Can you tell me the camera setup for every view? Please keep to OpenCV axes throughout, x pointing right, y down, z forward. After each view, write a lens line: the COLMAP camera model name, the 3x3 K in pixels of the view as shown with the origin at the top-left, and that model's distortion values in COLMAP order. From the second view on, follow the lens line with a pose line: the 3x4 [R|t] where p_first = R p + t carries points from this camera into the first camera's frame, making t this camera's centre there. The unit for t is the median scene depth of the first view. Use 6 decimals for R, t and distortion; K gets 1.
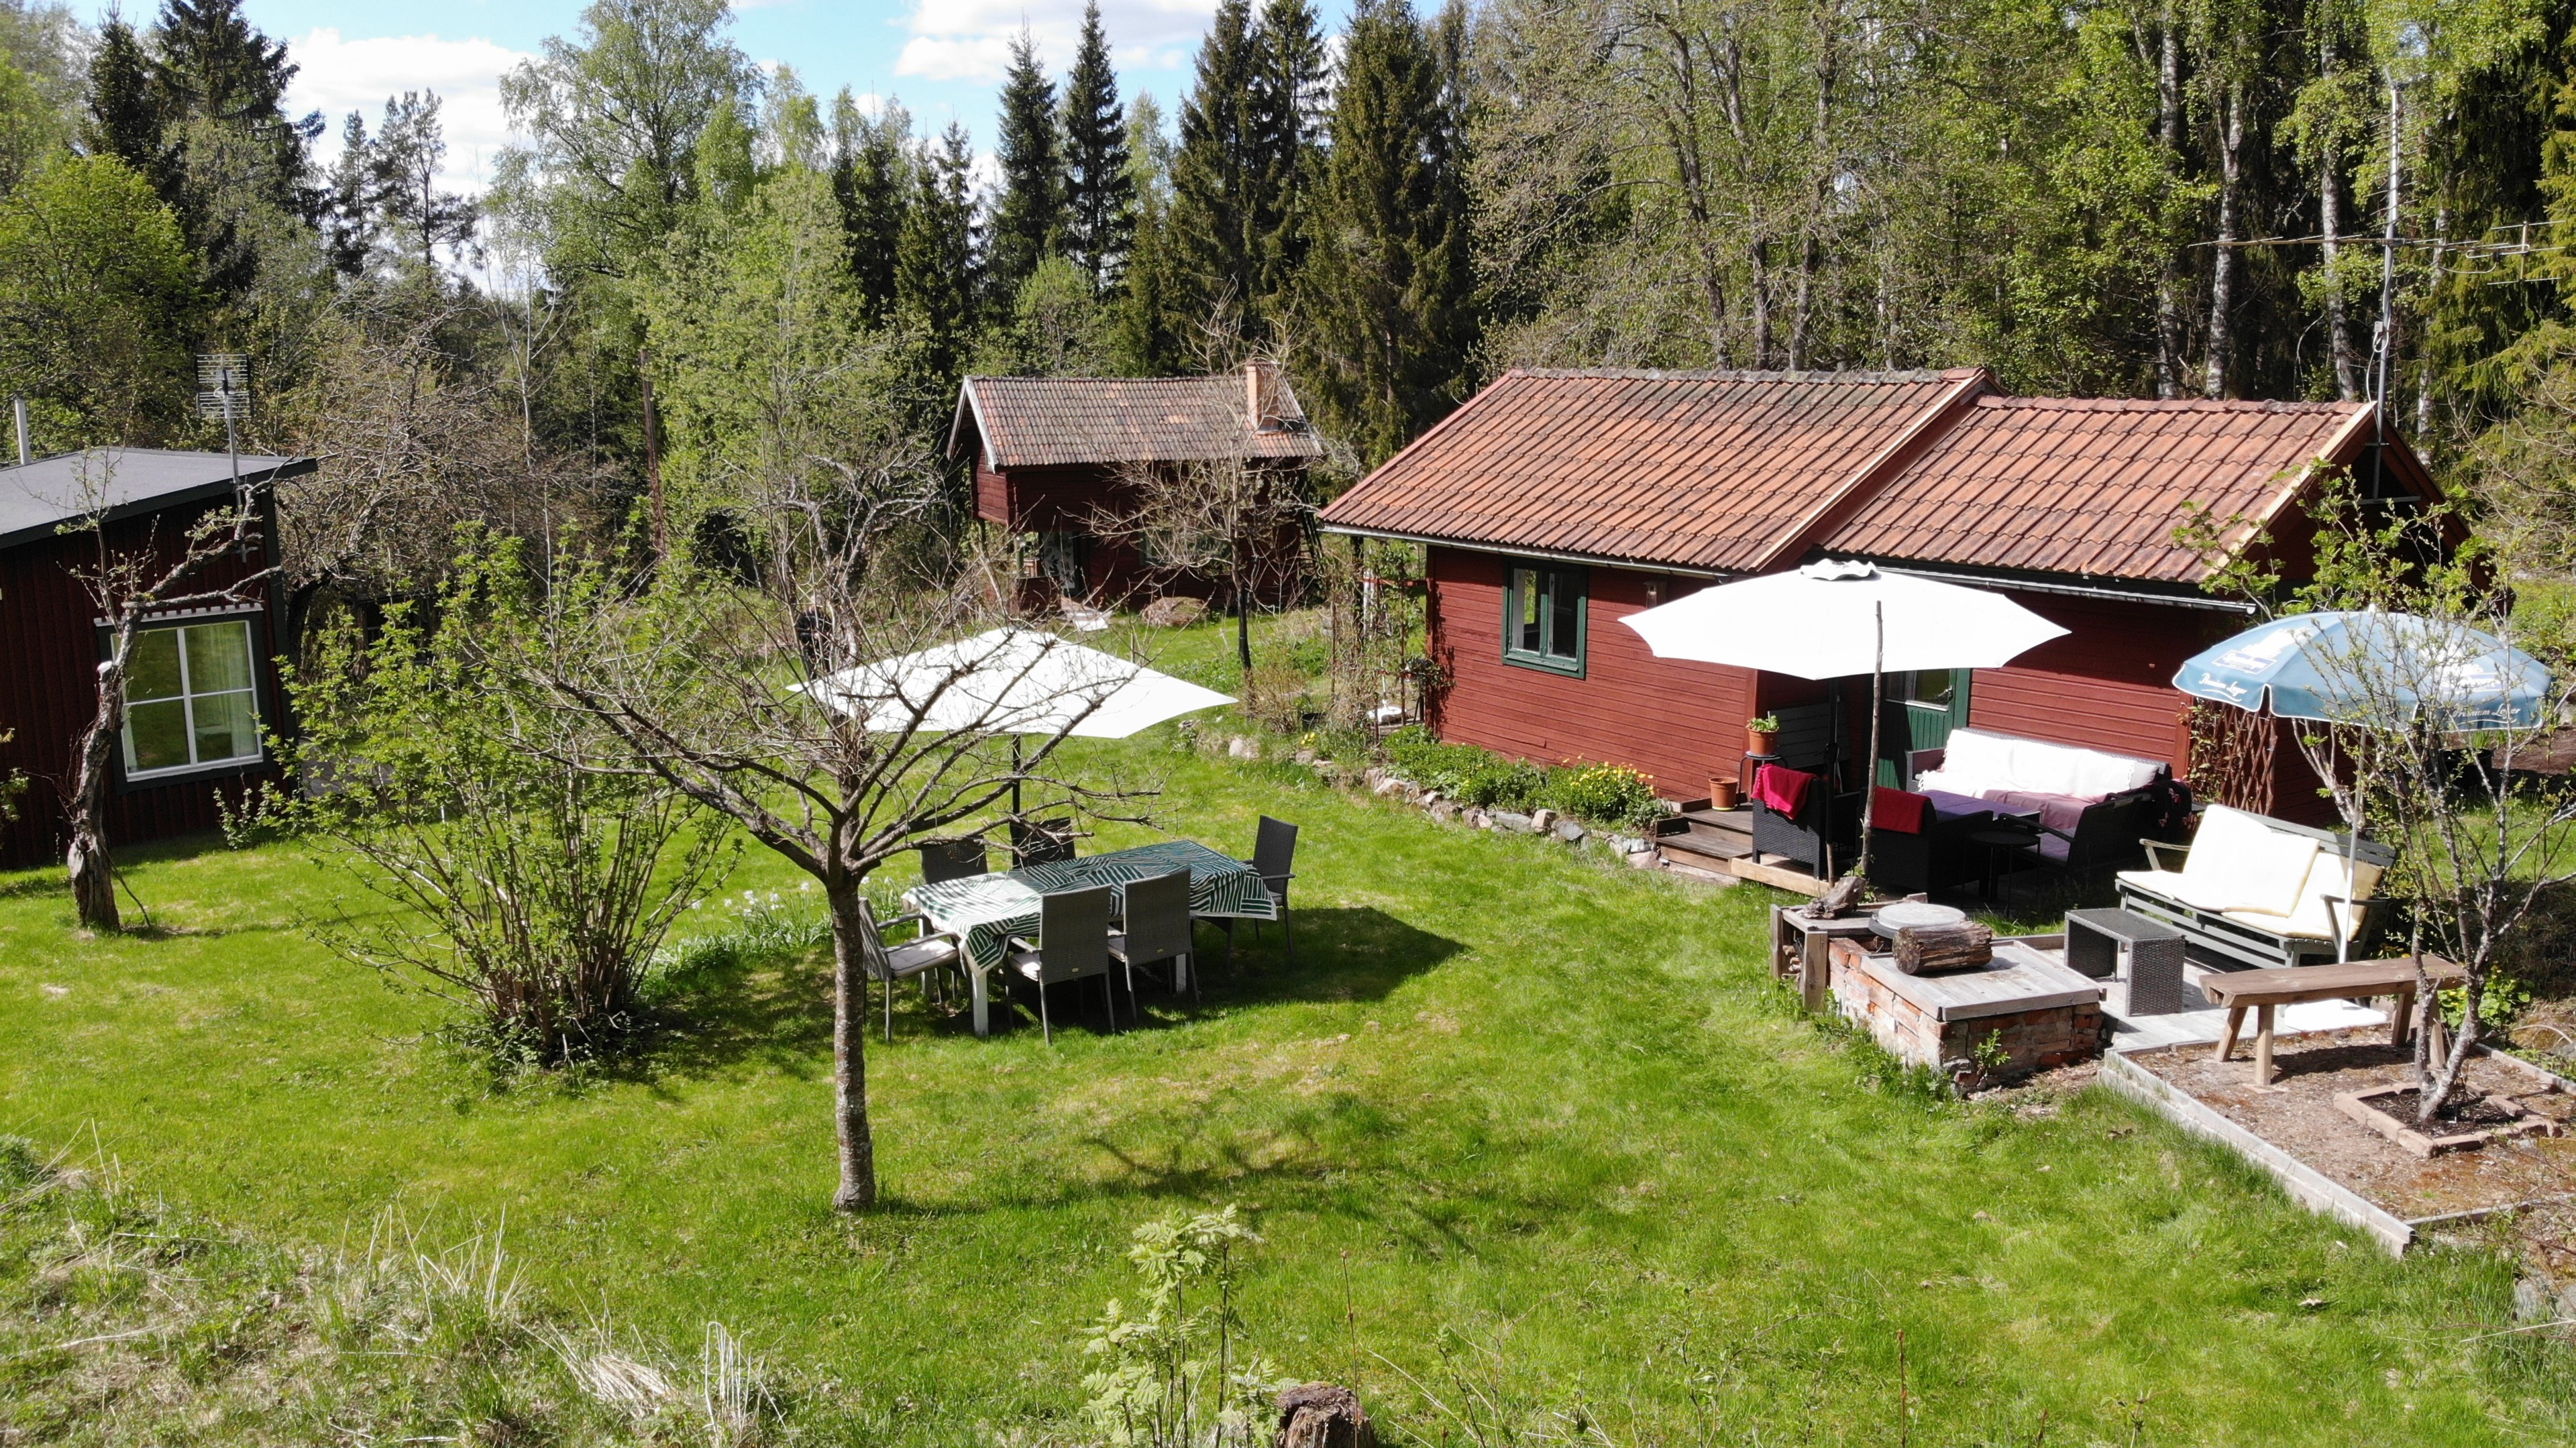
lens RADIAL K [[1877.5, 0, 1296.6], [0, 1877.5, 738.3], [0, 0, 1]] dist [0.049328, -0.167961]
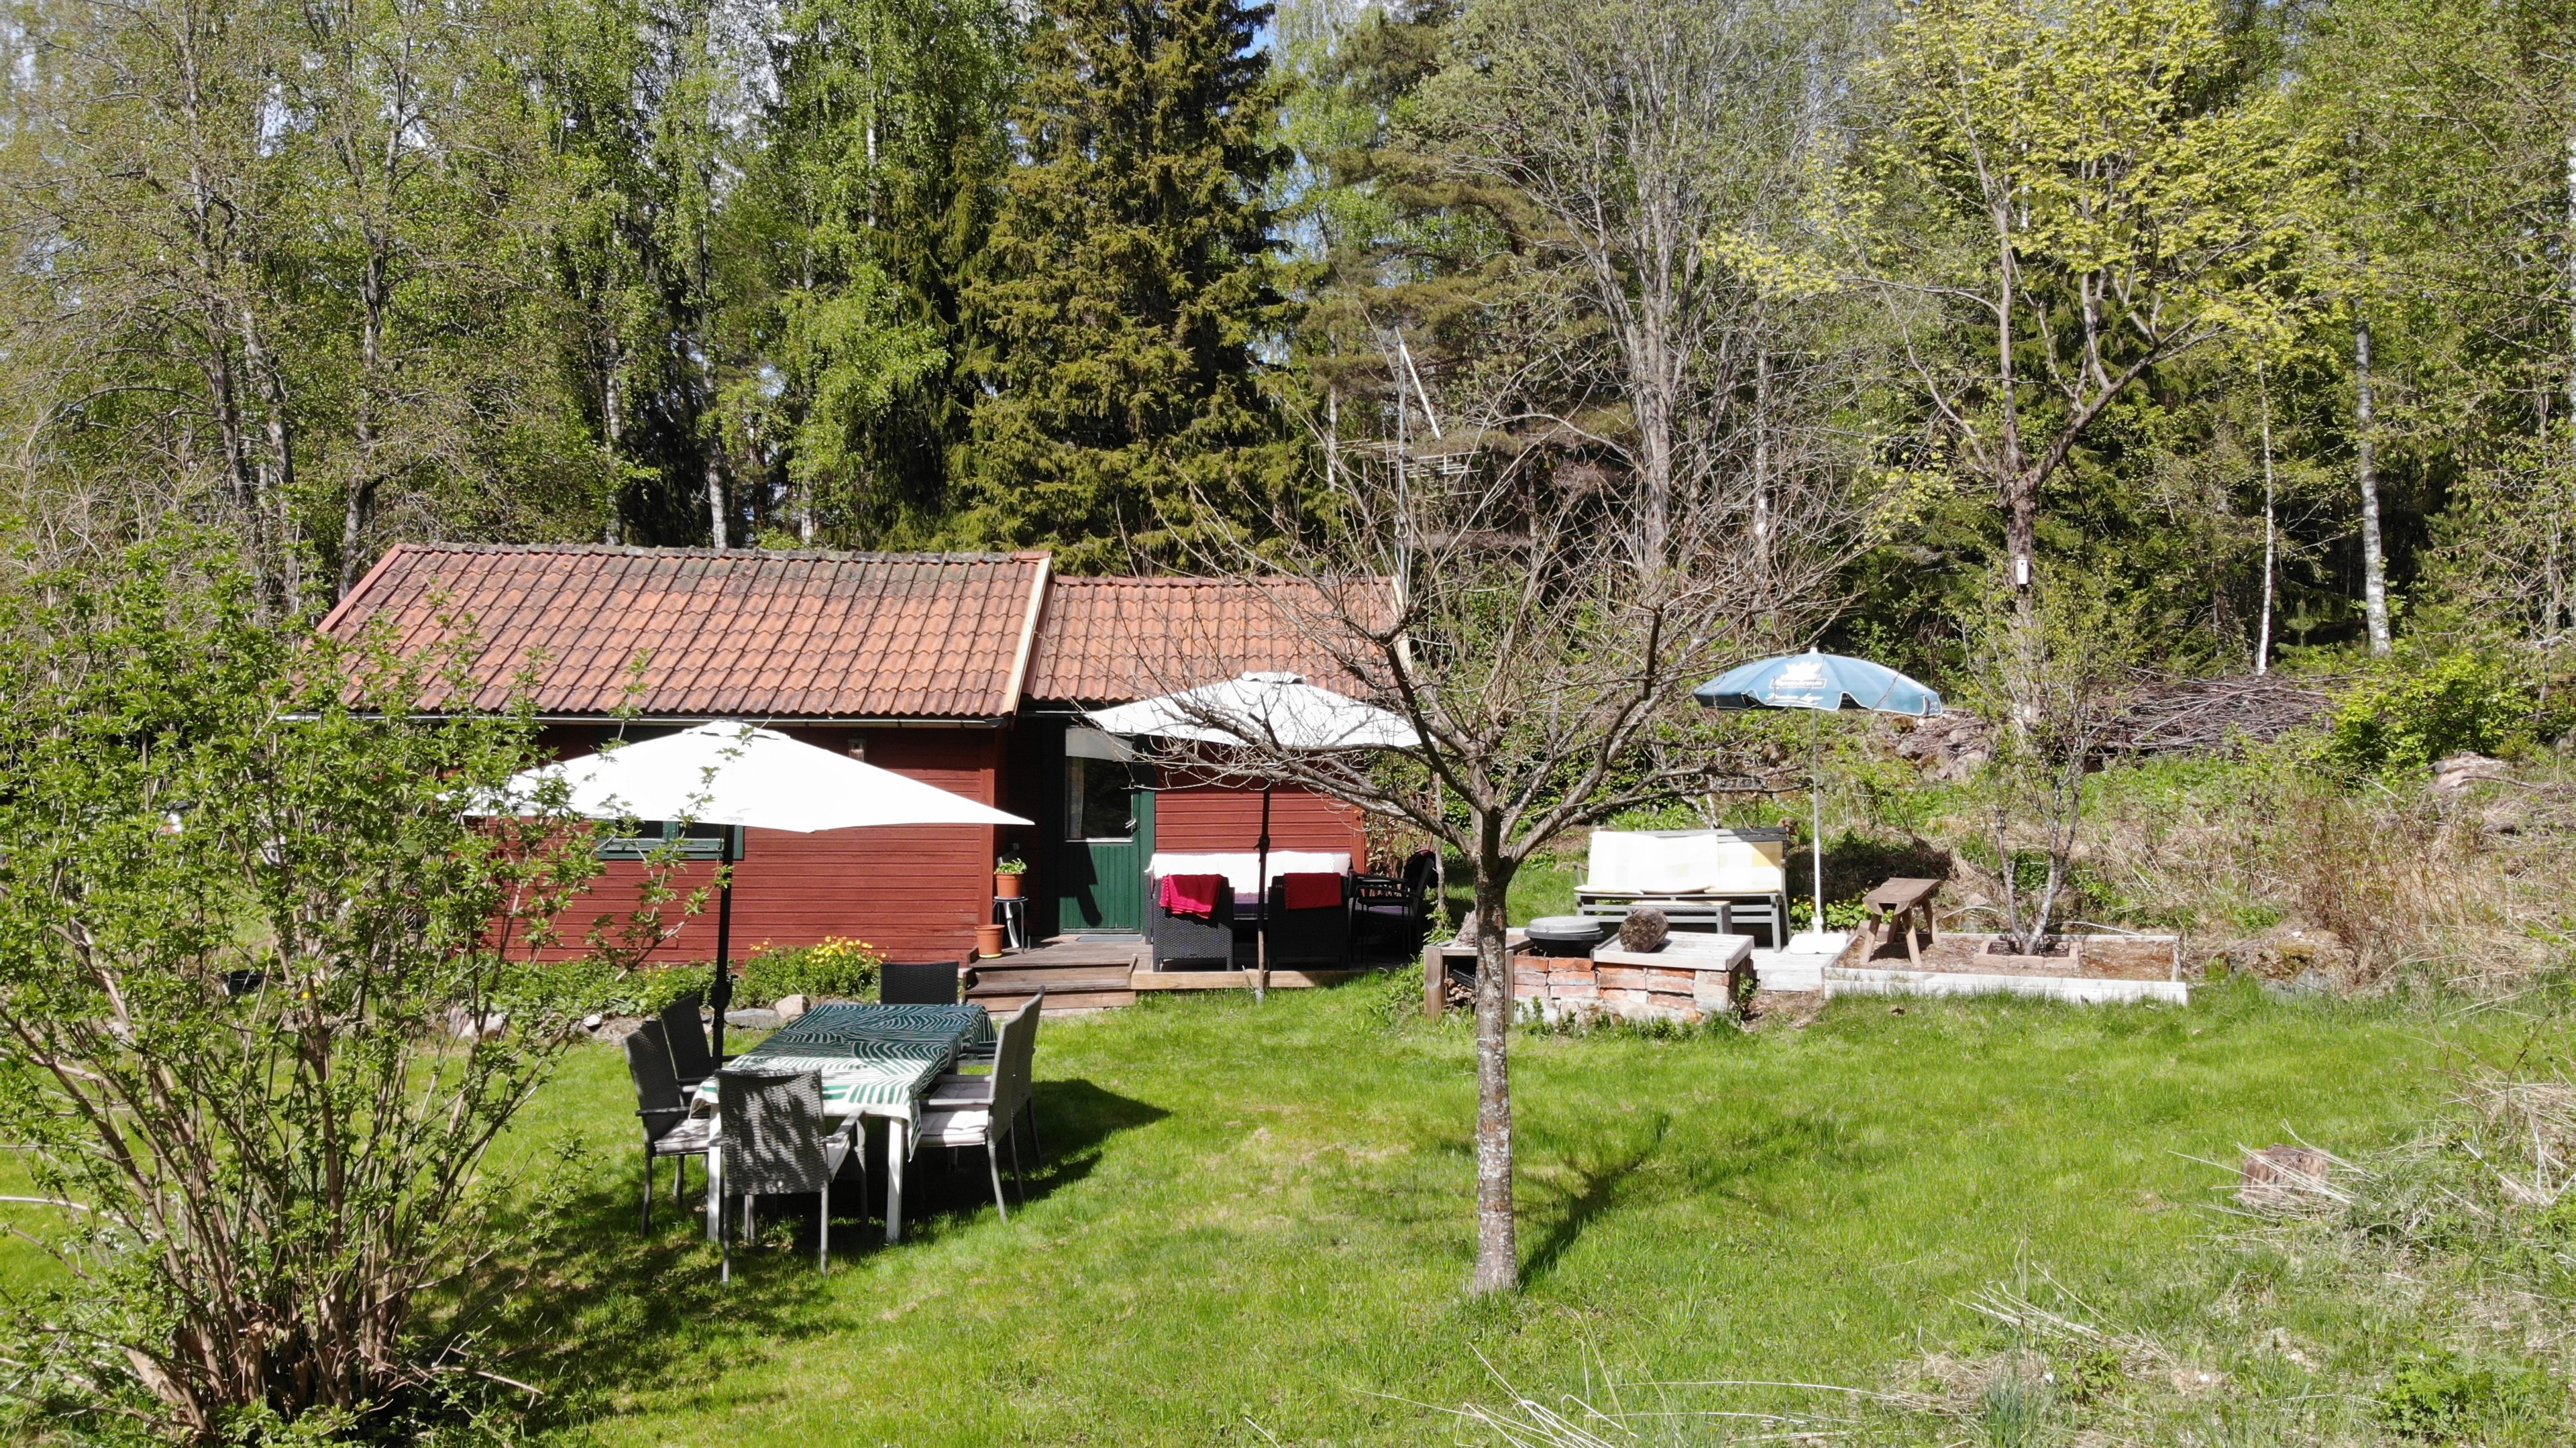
lens RADIAL K [[1877.5, 0, 1282.8], [0, 1877.5, 740.9], [0, 0, 1]] dist [0.049328, -0.167961]
pose [[0.535450, -0.002907, 0.844562, -0.416784], [0.155634, 0.983208, -0.095287, 0.034970], [-0.830103, 0.182463, 0.526911, 0.268134]]
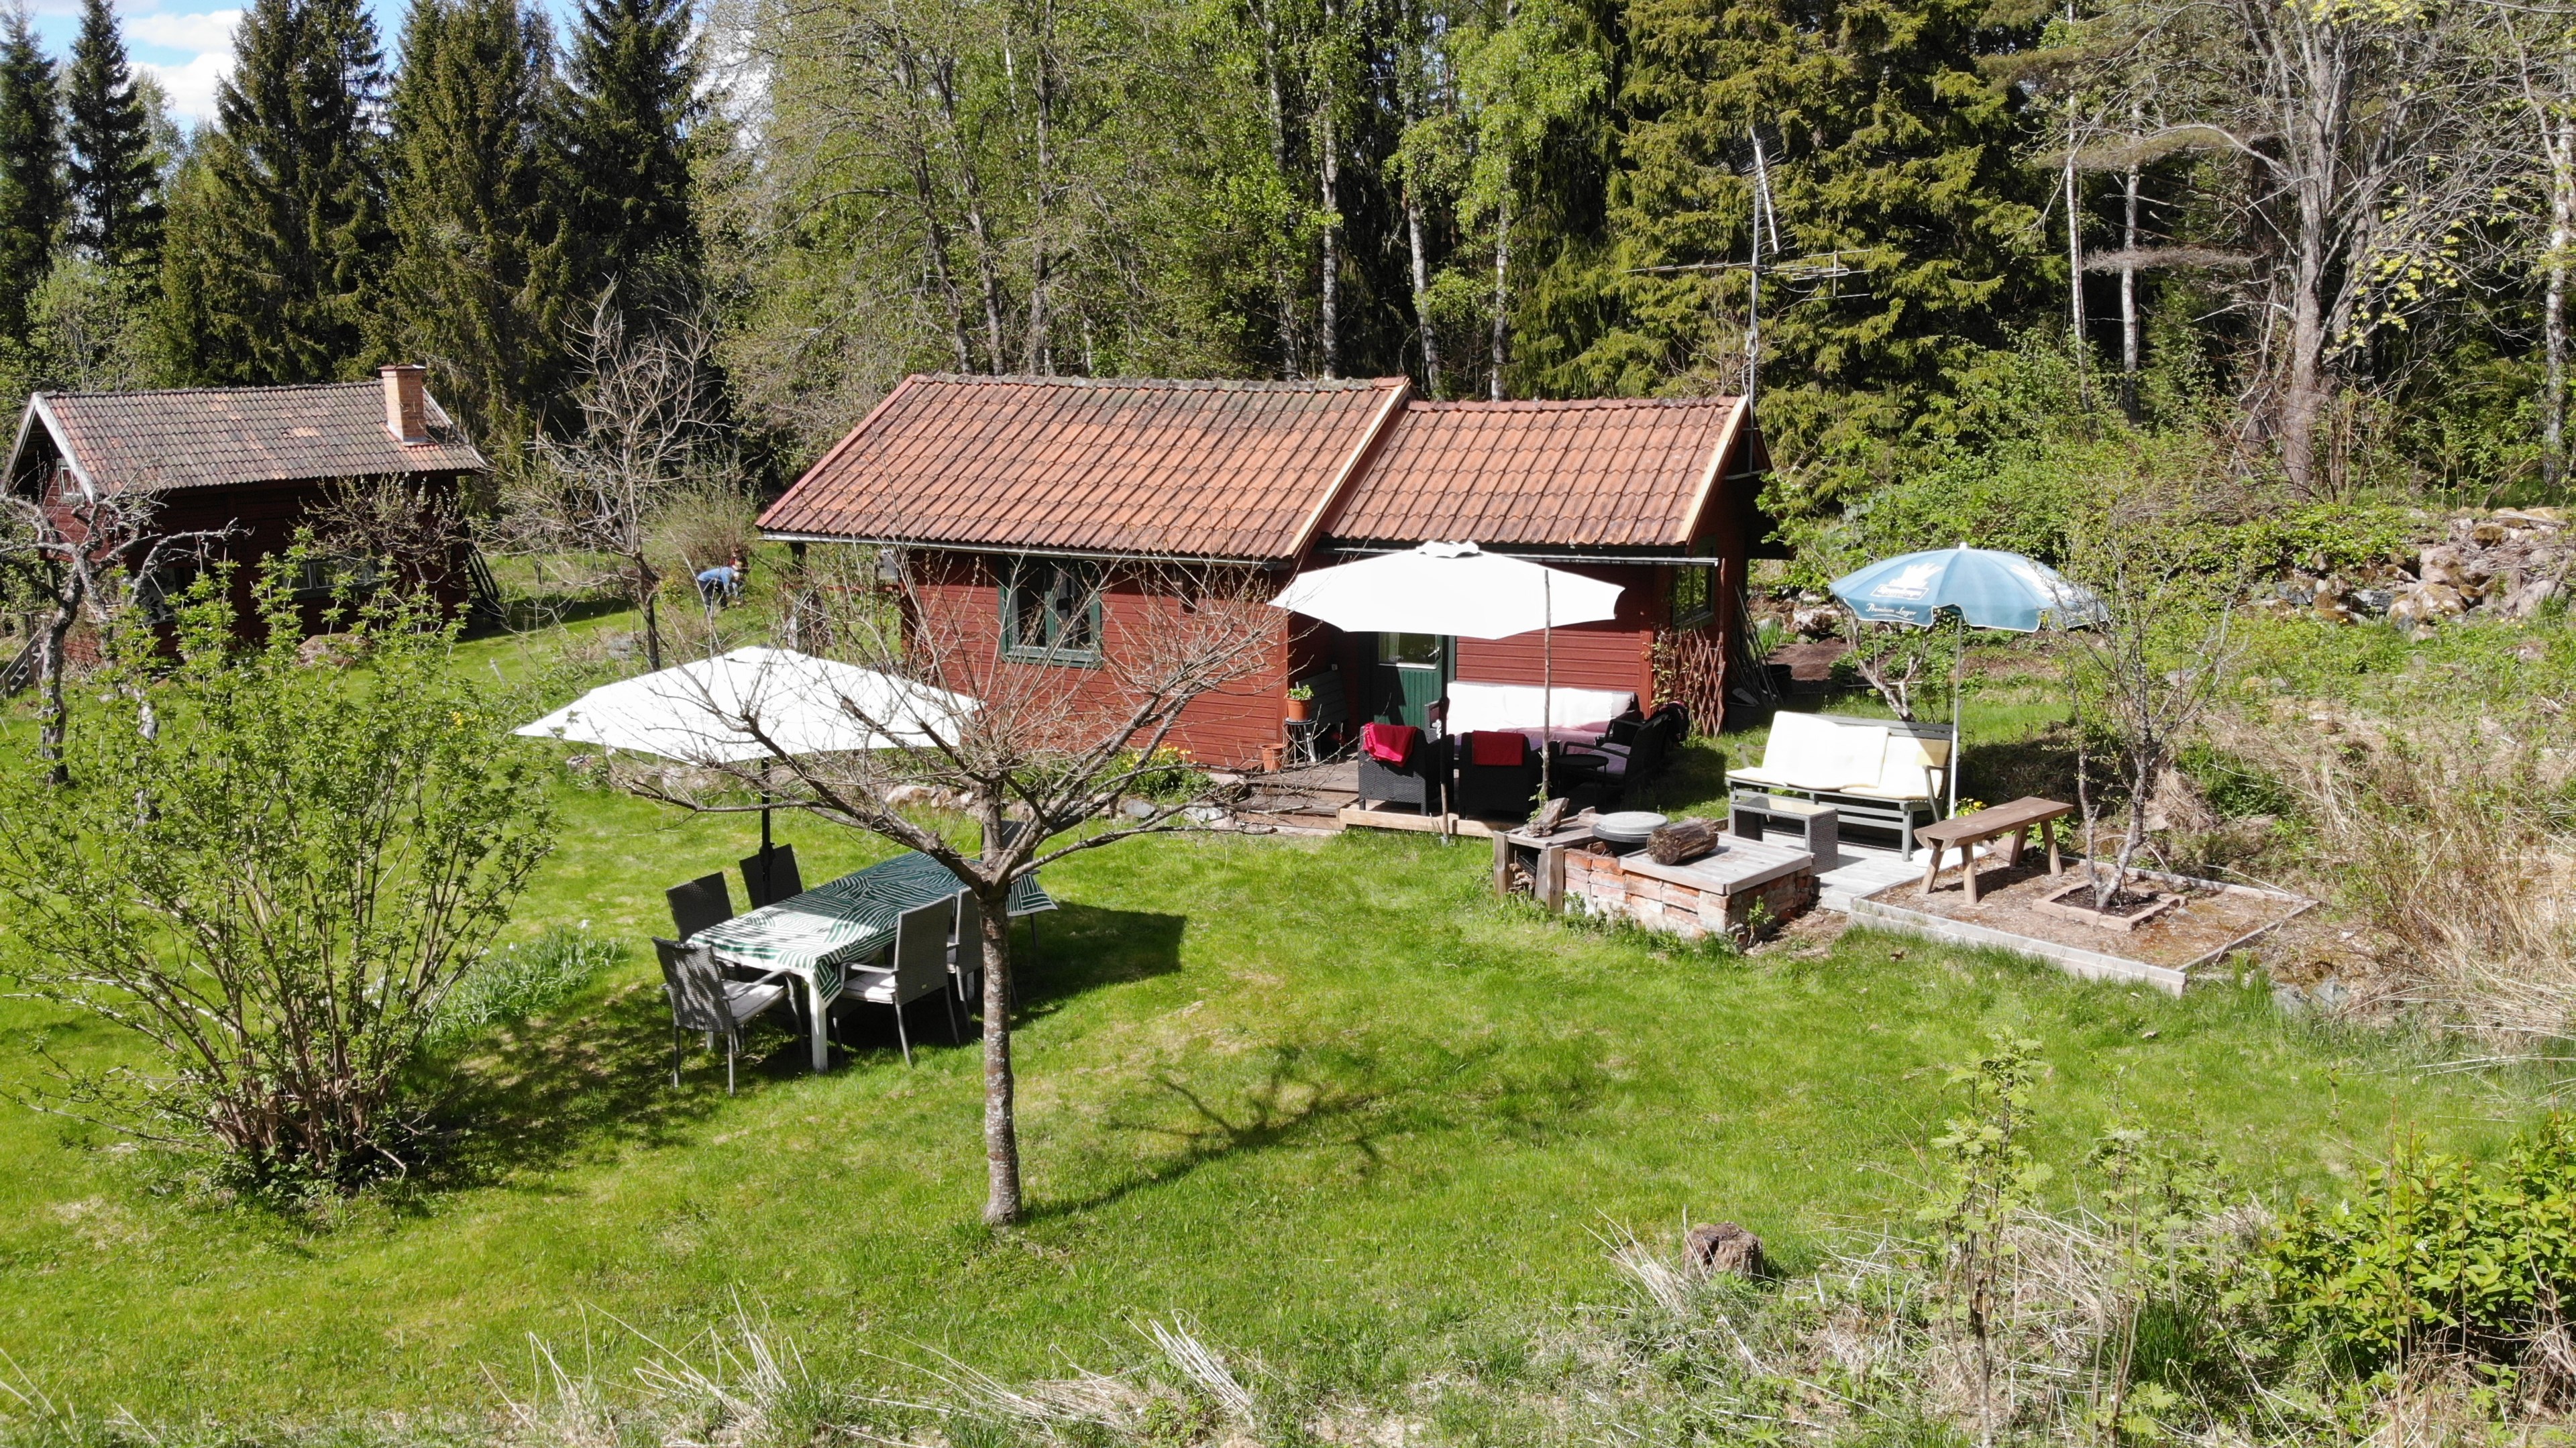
lens RADIAL K [[1877.5, 0, 1280.6], [0, 1877.5, 732.2], [0, 0, 1]] dist [0.049328, -0.167961]
pose [[0.868135, -0.096012, 0.486954, -0.246281], [0.098832, 0.994904, 0.019967, -0.006226], [-0.486389, 0.030793, 0.873199, 0.022158]]
